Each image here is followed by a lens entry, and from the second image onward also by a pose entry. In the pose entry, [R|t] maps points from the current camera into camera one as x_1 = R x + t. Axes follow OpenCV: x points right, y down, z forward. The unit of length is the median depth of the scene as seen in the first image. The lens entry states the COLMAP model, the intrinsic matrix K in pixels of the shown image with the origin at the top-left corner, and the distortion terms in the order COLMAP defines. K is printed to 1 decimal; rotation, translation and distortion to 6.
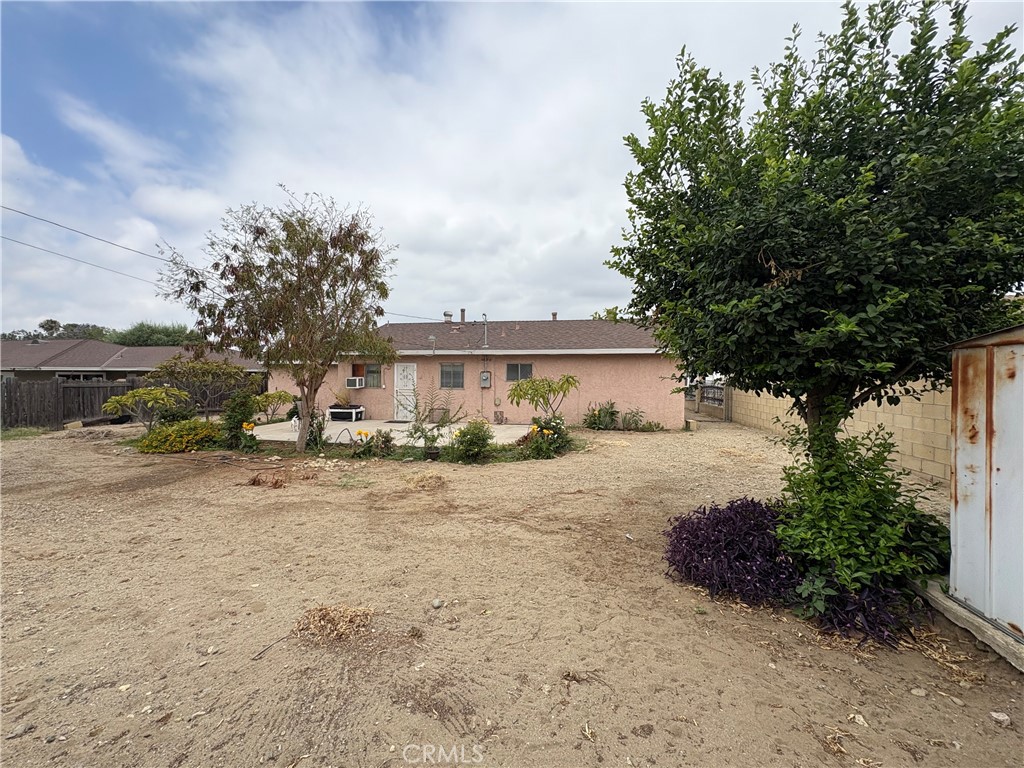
lens RADIAL K [[407.5, 0, 512.0], [0, 407.5, 384.0], [0, 0, 1]] dist [-0.002152, -0.000029]
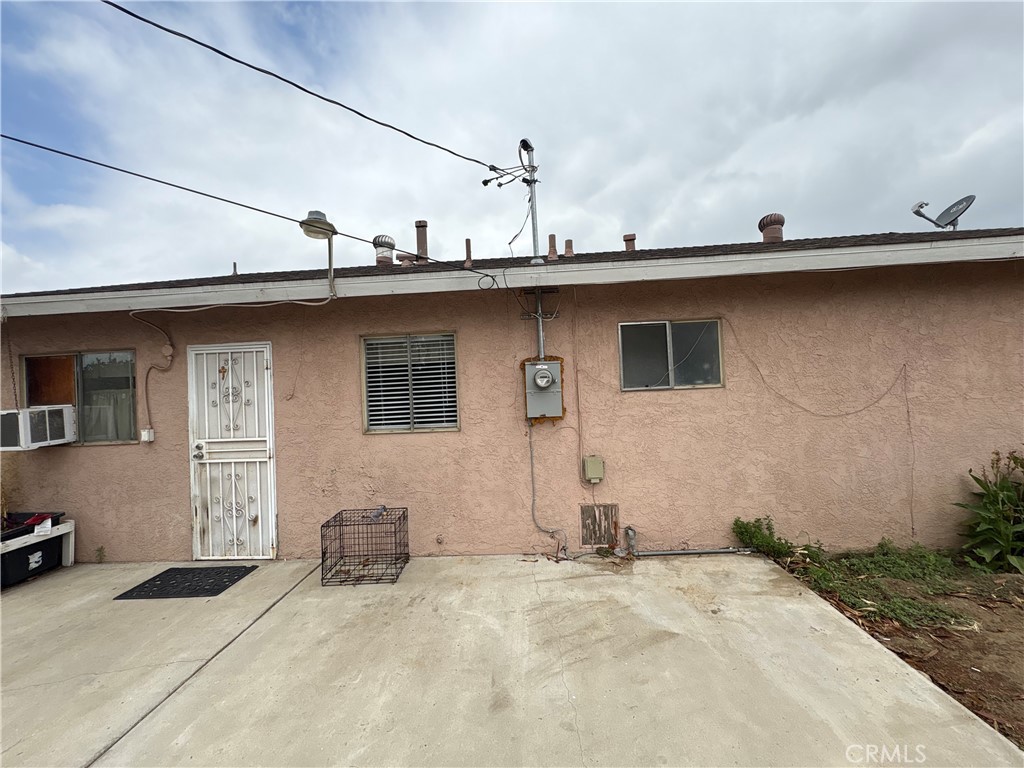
lens RADIAL K [[407.5, 0, 512.0], [0, 407.5, 384.0], [0, 0, 1]] dist [-0.002152, -0.000029]
pose [[0.987984, -0.047546, 0.147062, -0.126550], [0.052684, 0.998122, -0.031244, -0.006863], [-0.145300, 0.038616, 0.988634, 0.759611]]
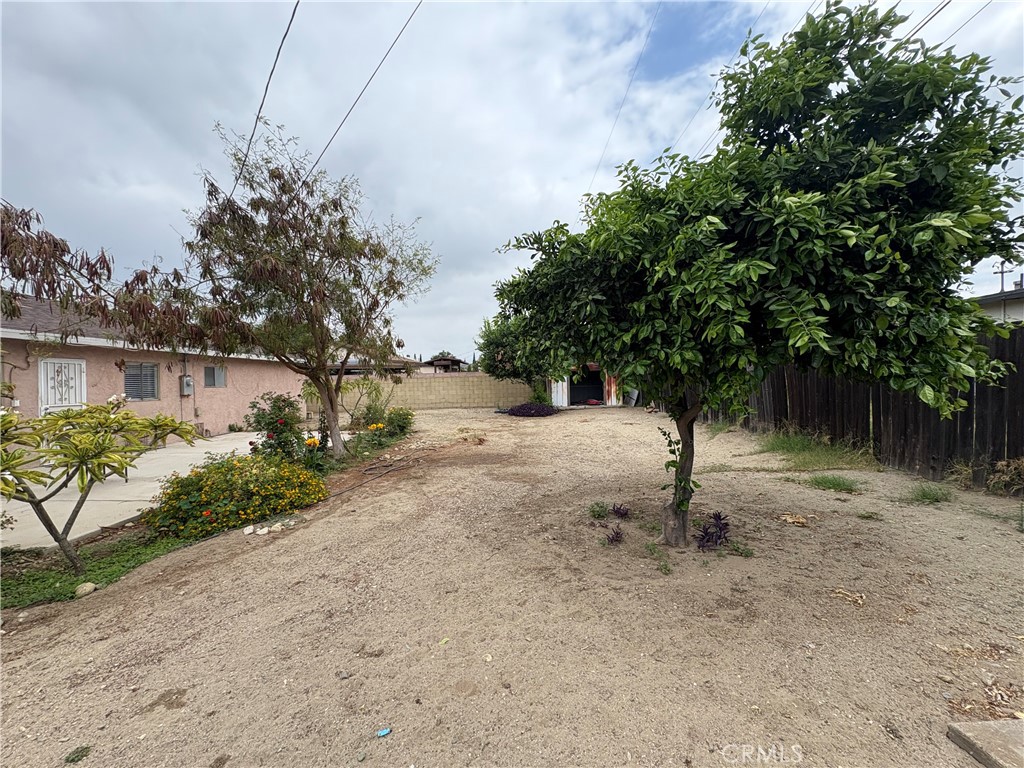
lens RADIAL K [[407.5, 0, 512.0], [0, 407.5, 384.0], [0, 0, 1]] dist [-0.002152, -0.000029]
pose [[-0.178187, -0.005333, 0.983982, -0.990731], [0.045510, 0.998871, 0.013655, 0.004394], [-0.982944, 0.047214, -0.177743, 0.525173]]
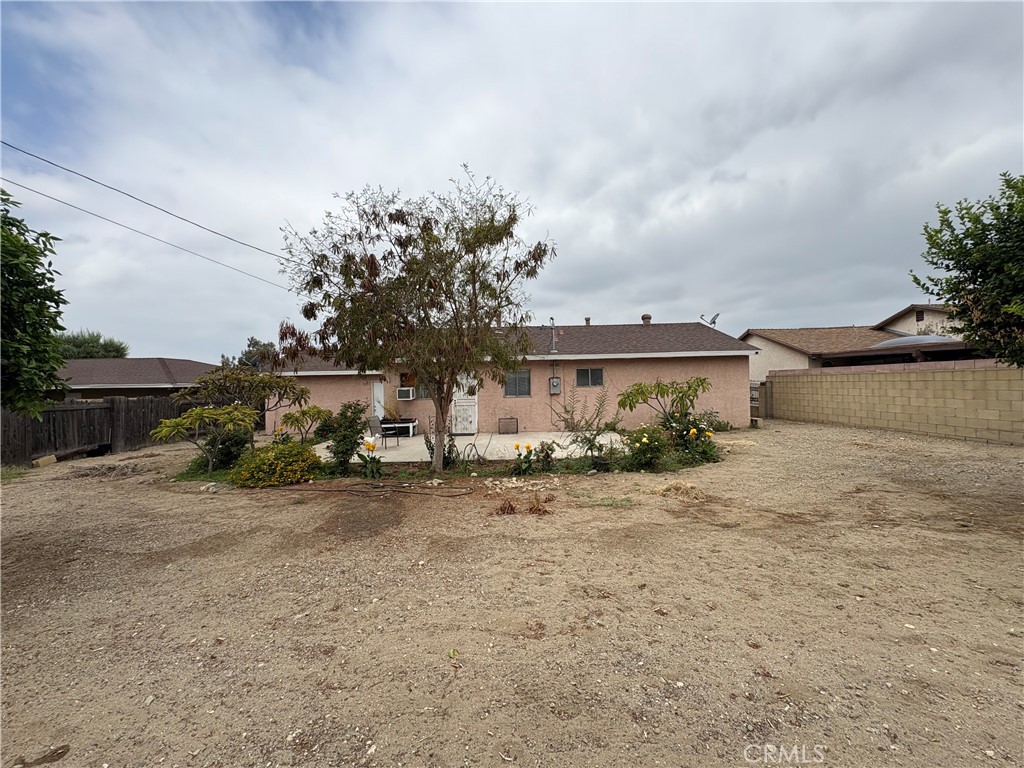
lens RADIAL K [[407.9, 0, 530.9], [0, 407.9, 386.8], [0, 0, 1]] dist [-0.000971, 0.000024]
pose [[0.981033, -0.029204, 0.191630, -0.312536], [0.031565, 0.999459, -0.009274, -0.001574], [-0.191255, 0.015147, 0.981423, 0.066999]]
